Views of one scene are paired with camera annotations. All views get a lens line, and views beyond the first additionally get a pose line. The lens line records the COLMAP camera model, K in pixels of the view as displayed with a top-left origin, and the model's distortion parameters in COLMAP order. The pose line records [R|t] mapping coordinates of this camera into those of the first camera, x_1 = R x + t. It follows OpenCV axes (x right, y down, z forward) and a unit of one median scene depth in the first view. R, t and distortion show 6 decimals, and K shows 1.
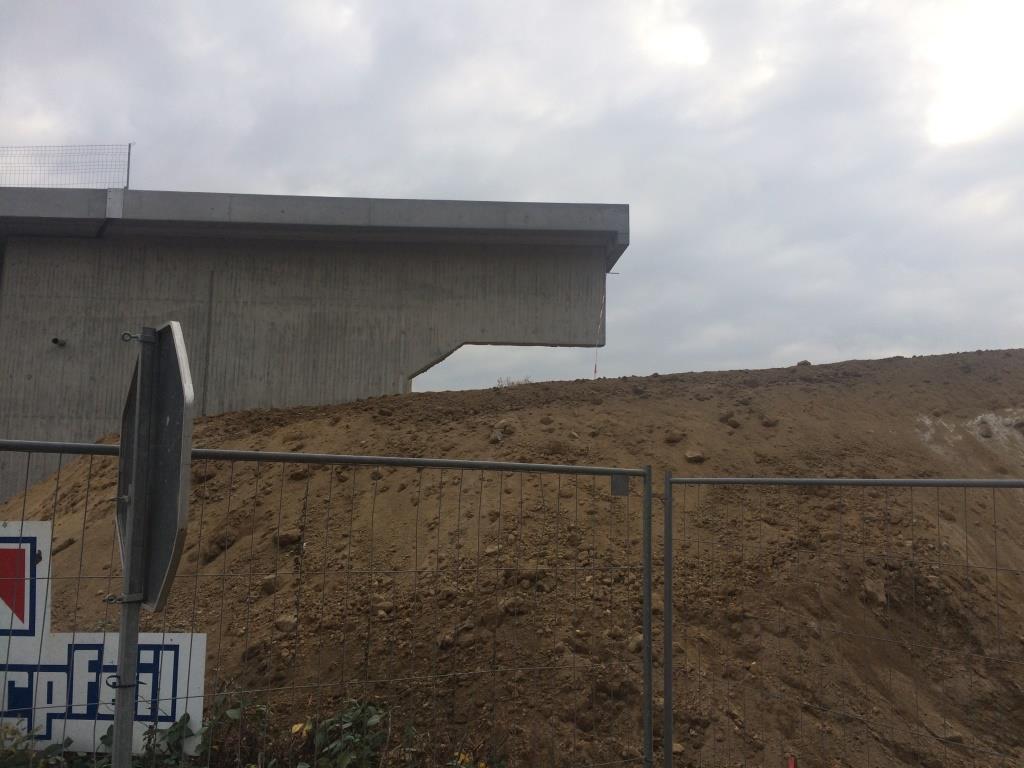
lens RADIAL K [[873.2, 0, 510.5], [0, 873.2, 384.5], [0, 0, 1]] dist [0.006917, 0.006398]
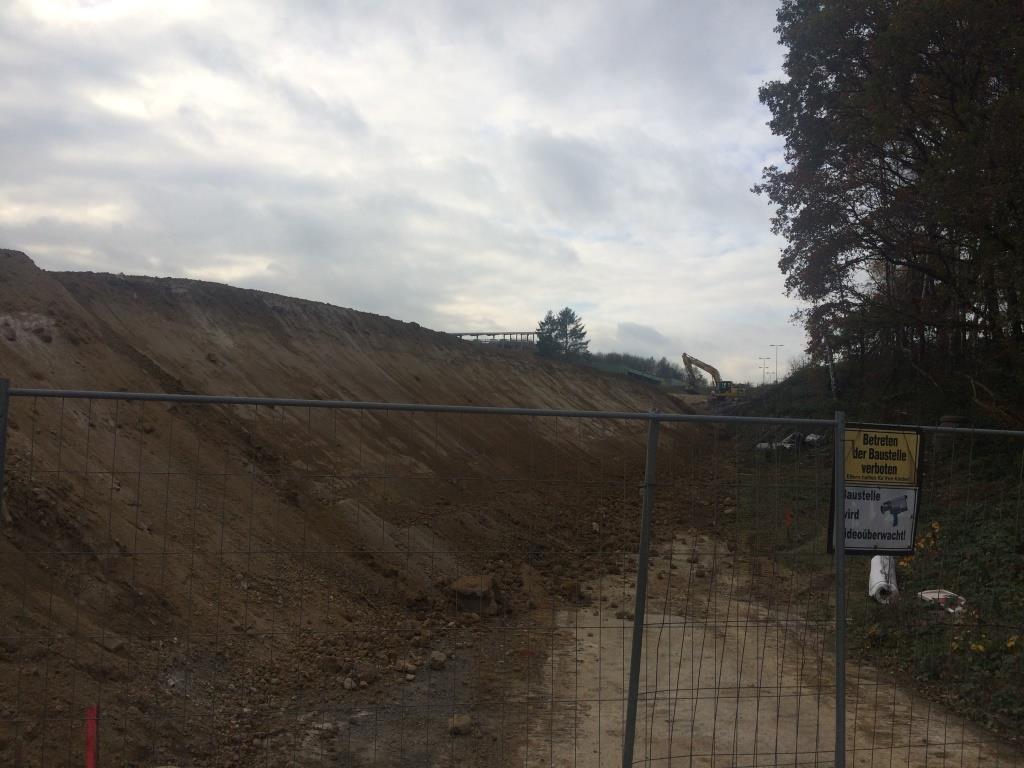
lens RADIAL K [[873.2, 0, 510.7], [0, 873.2, 384.1], [0, 0, 1]] dist [0.006917, 0.006398]
pose [[0.381608, 0.031018, 0.923804, -0.206427], [-0.136178, 0.990417, 0.022998, 0.017272], [-0.914238, -0.134577, 0.382176, 0.196924]]
